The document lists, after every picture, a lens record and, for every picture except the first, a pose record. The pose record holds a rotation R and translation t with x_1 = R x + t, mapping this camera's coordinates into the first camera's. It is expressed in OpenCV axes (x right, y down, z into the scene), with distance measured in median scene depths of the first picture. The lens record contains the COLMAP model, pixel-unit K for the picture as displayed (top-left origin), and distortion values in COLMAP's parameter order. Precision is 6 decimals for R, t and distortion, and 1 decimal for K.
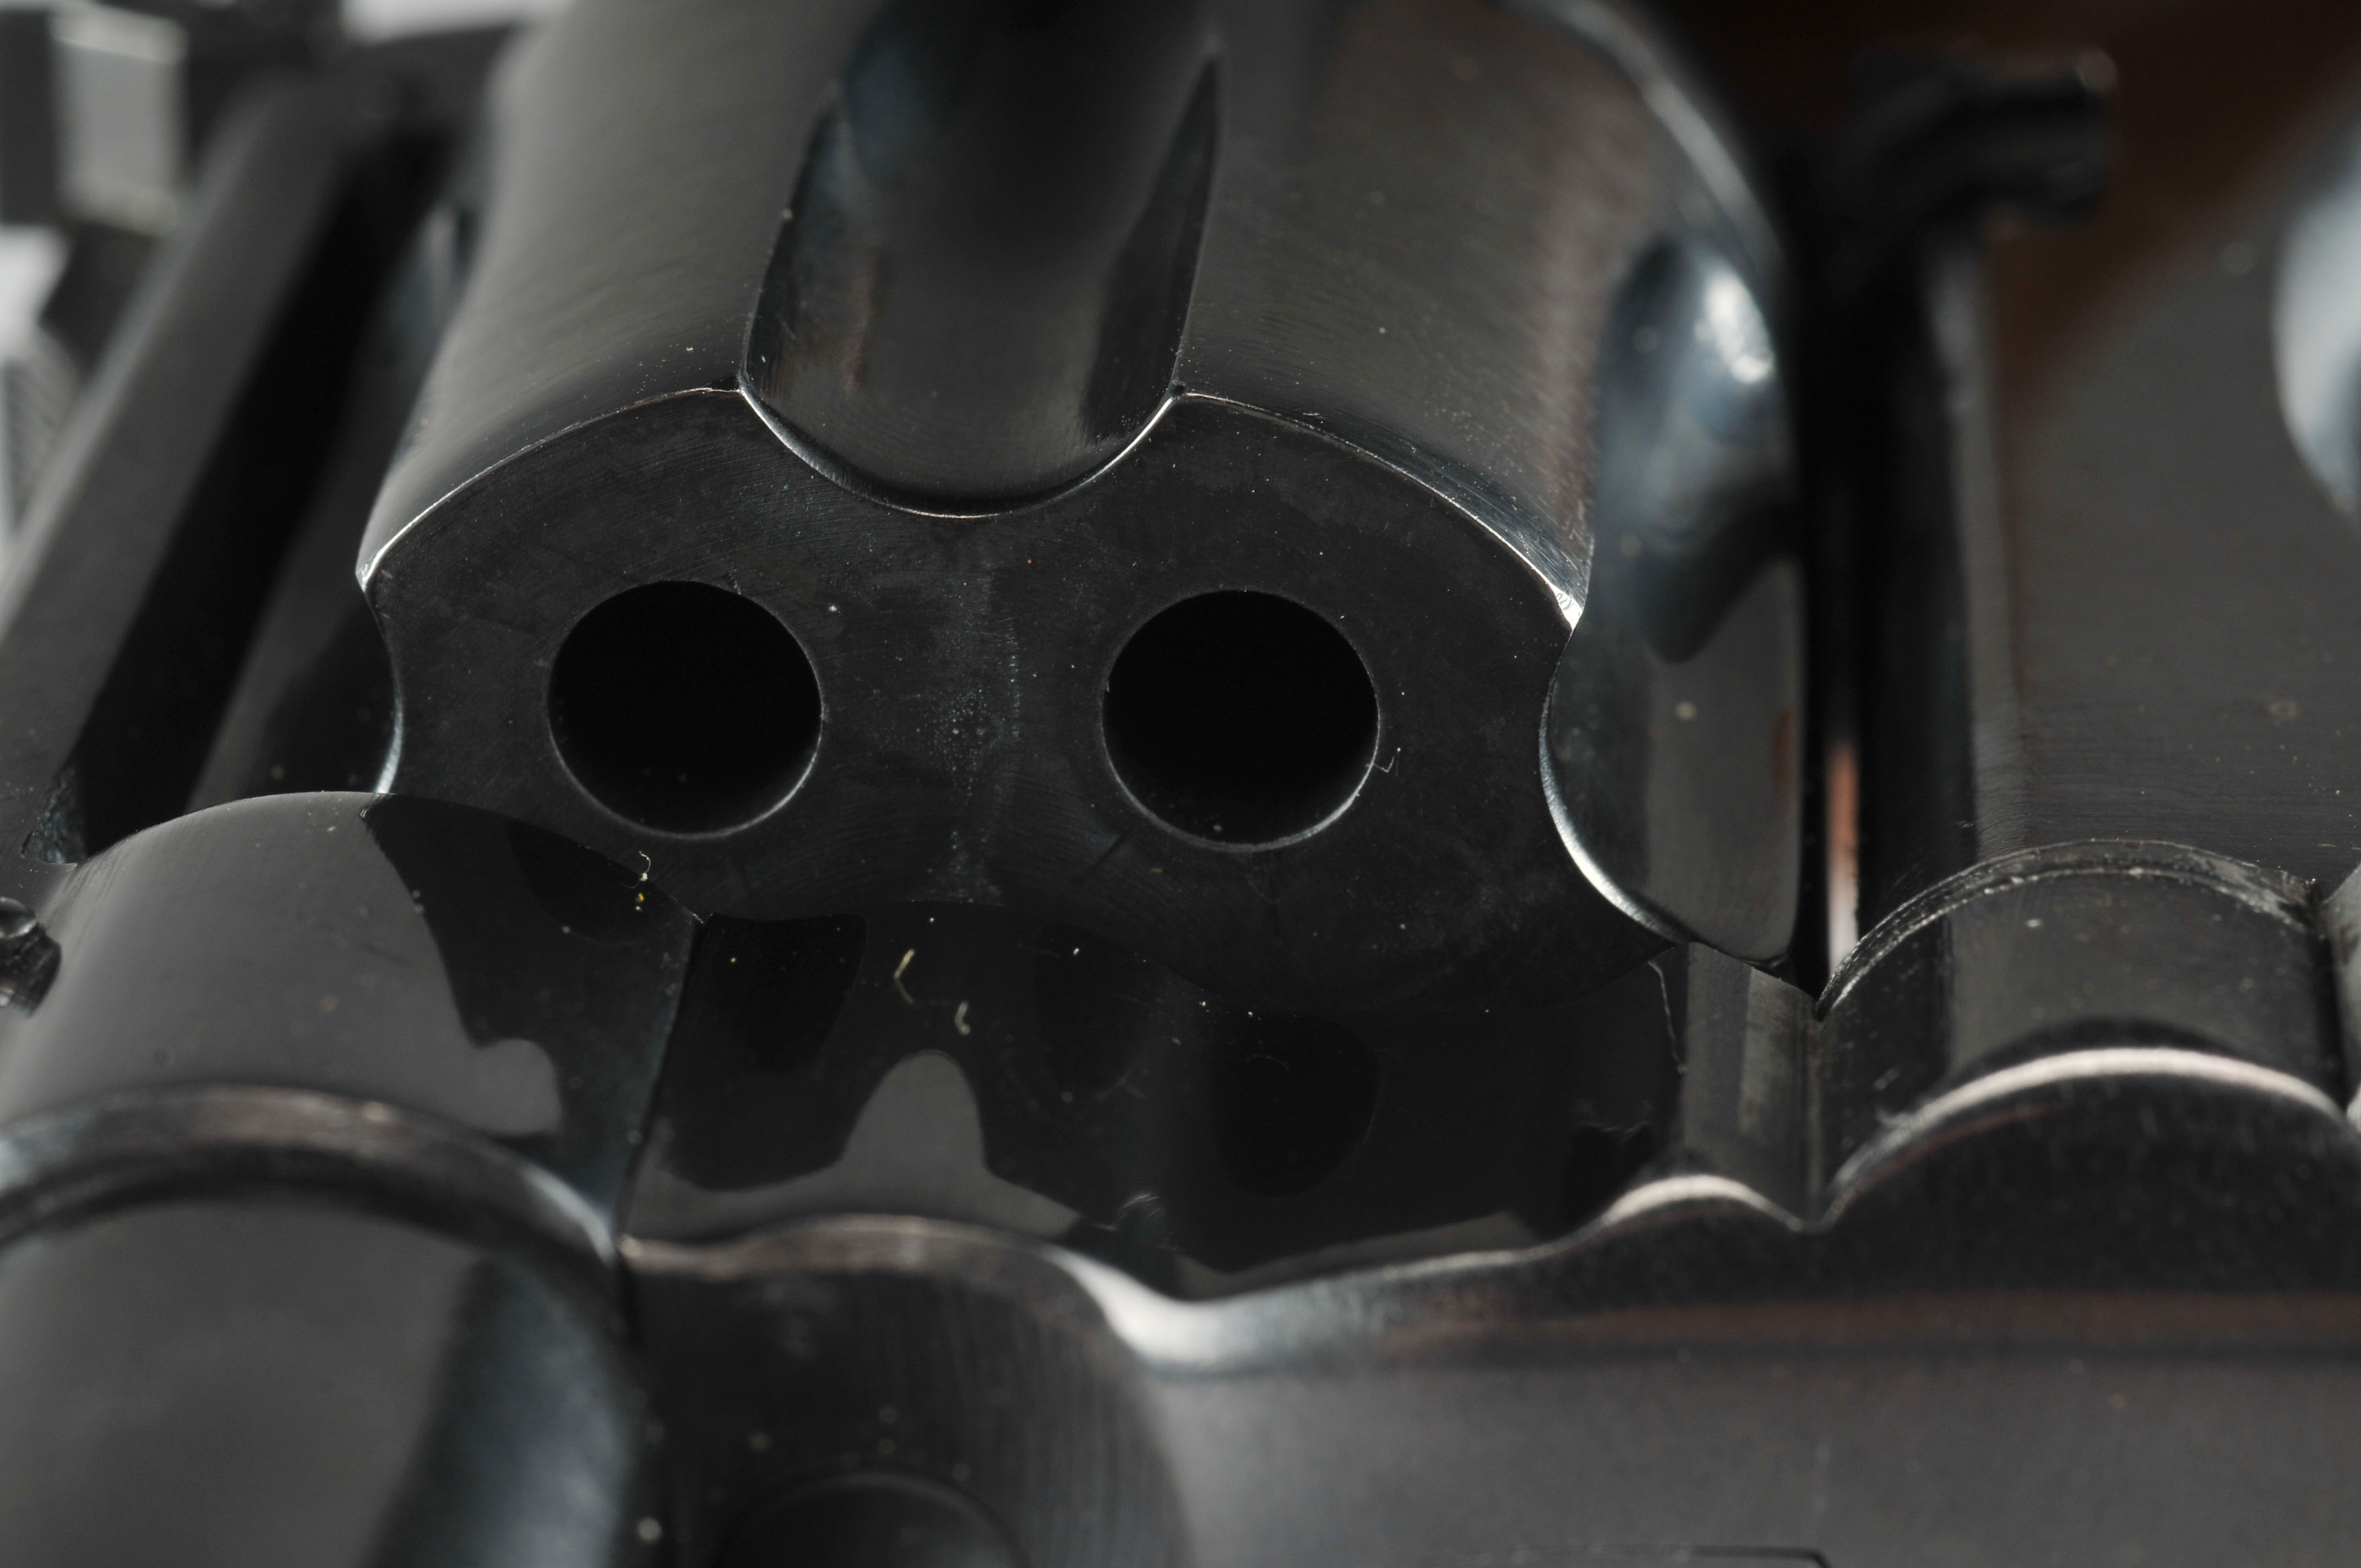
lens RADIAL K [[6135.0, 0, 1181.0], [0, 6135.0, 783.5], [0, 0, 1]] dist [0.368080, 0.000000]
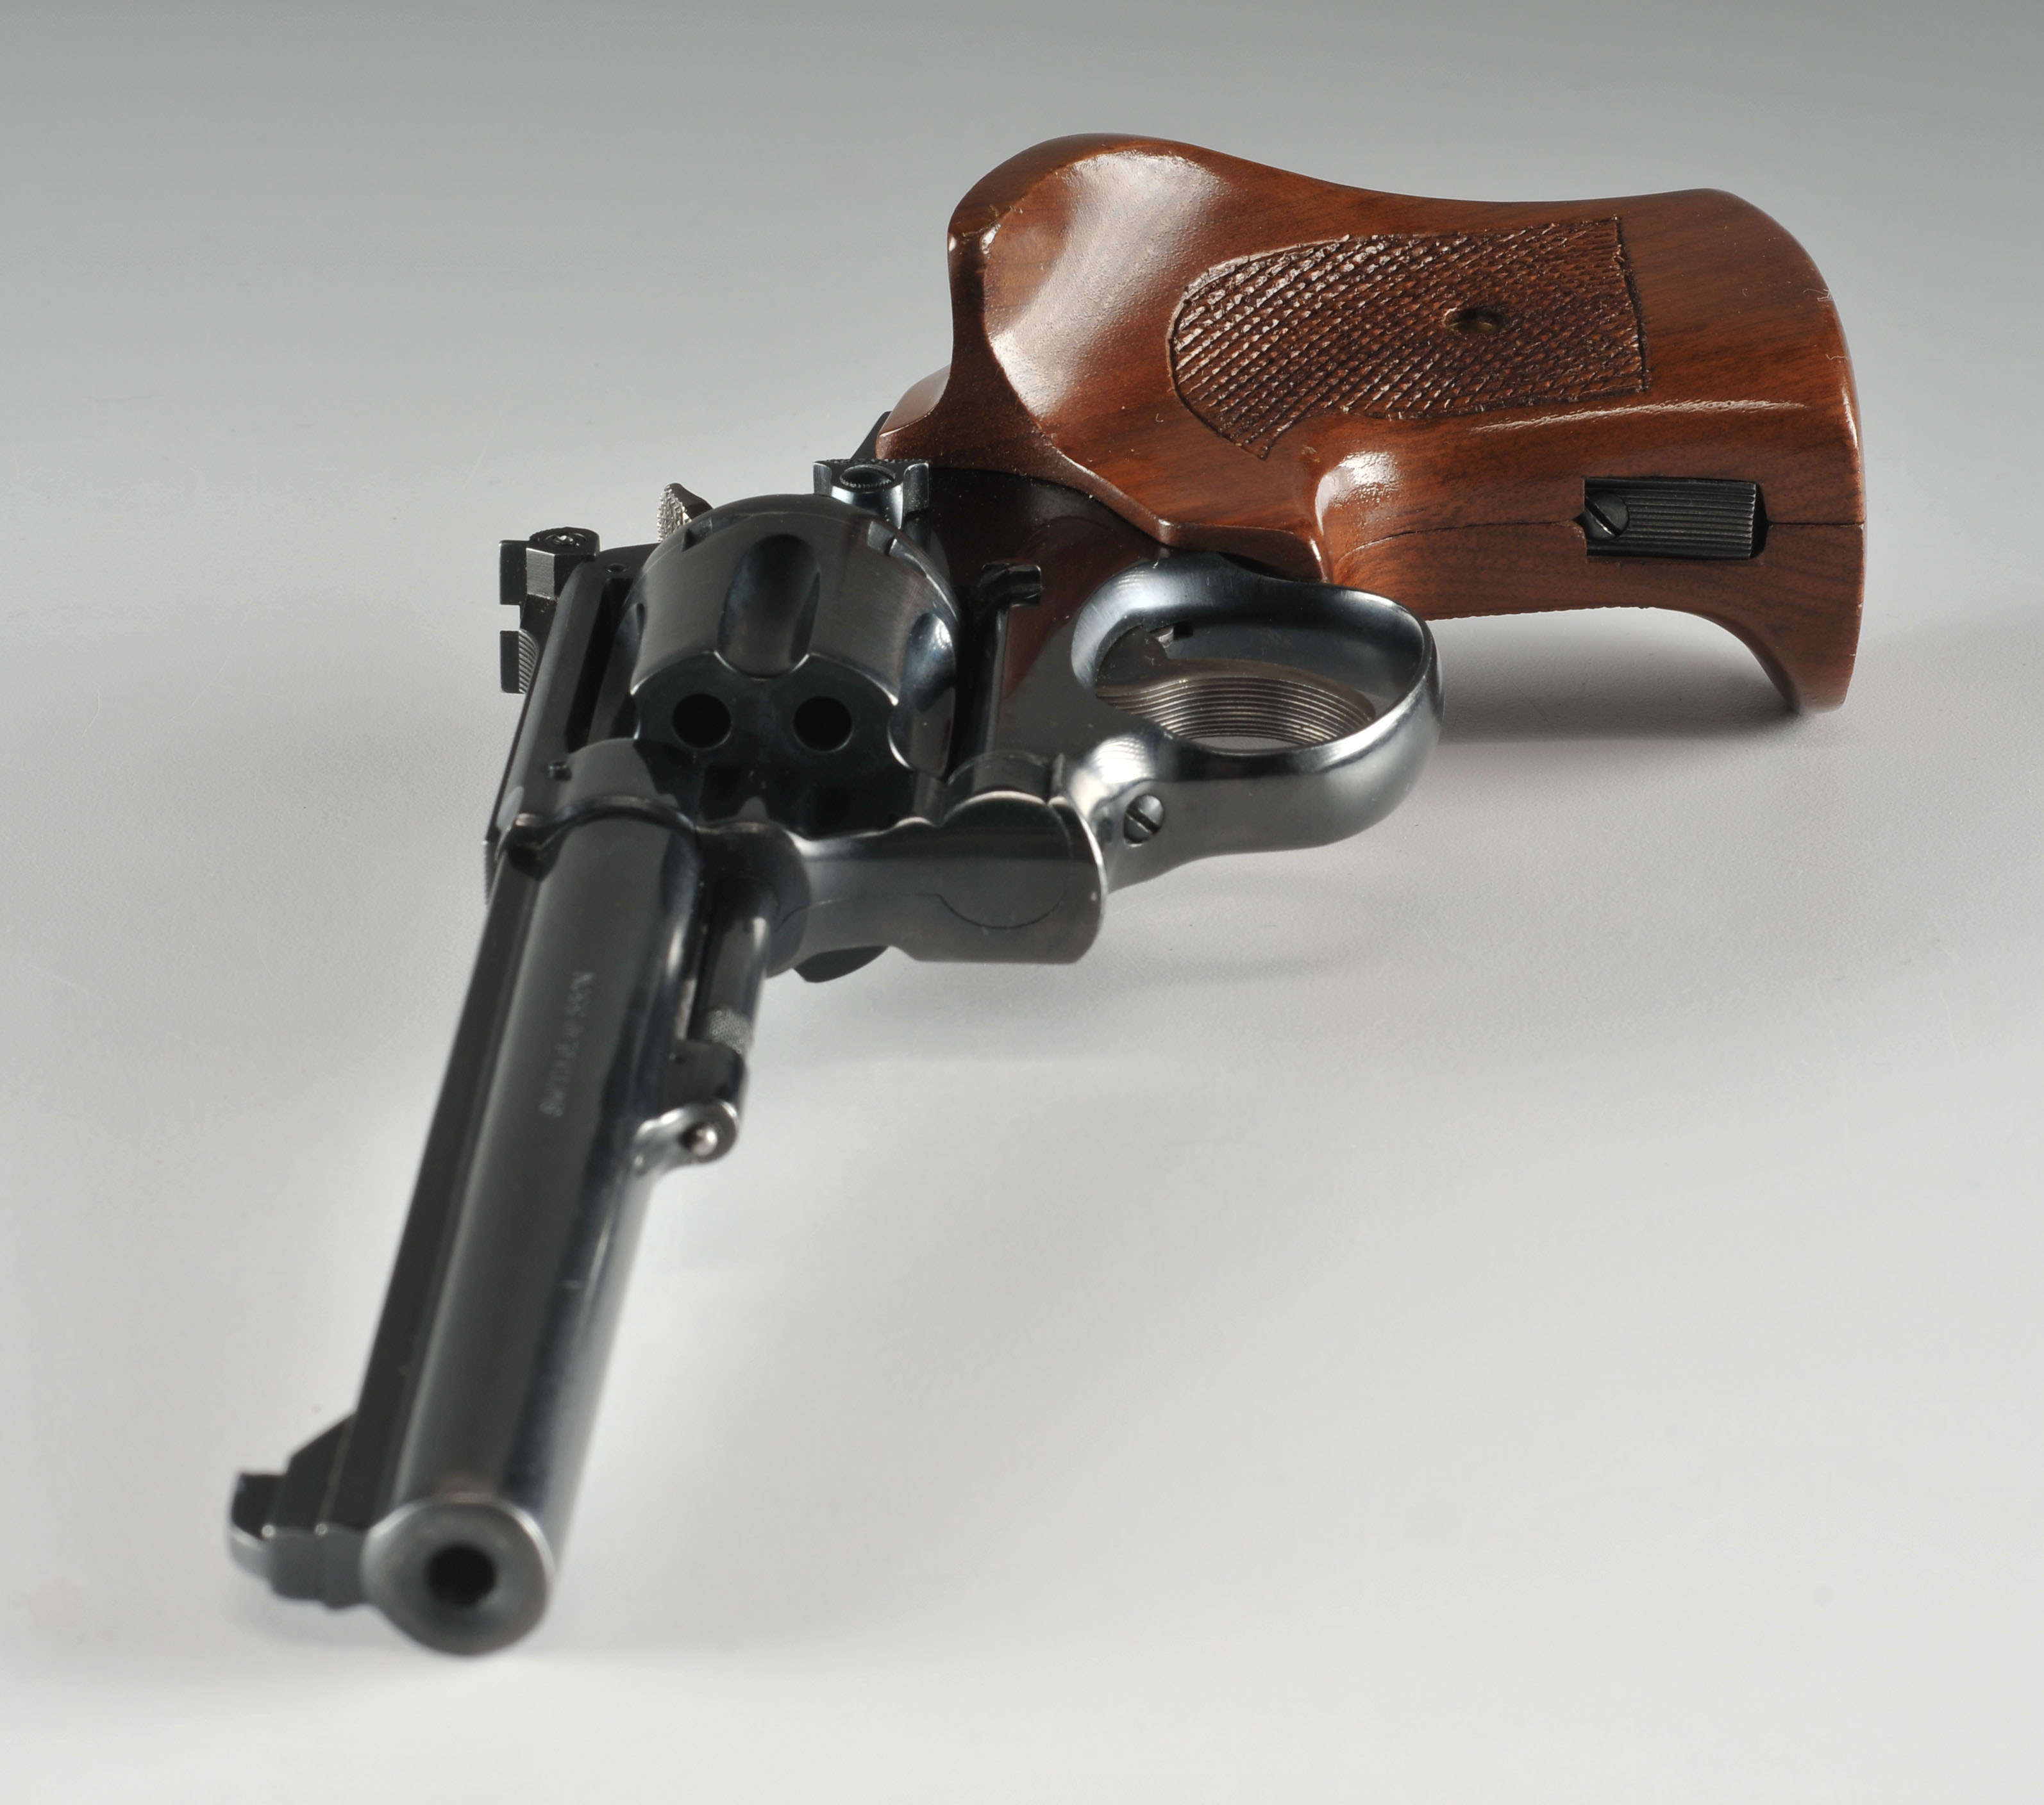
lens RADIAL K [[6669.2, 0, 1024.3], [0, 6669.2, 901.8], [0, 0, 1]] dist [0.473357, 0.000000]
pose [[0.999612, 0.003529, 0.027624, 0.022702], [-0.003512, 0.999994, -0.000674, 0.126379], [-0.027626, 0.000577, 0.999618, -4.023122]]
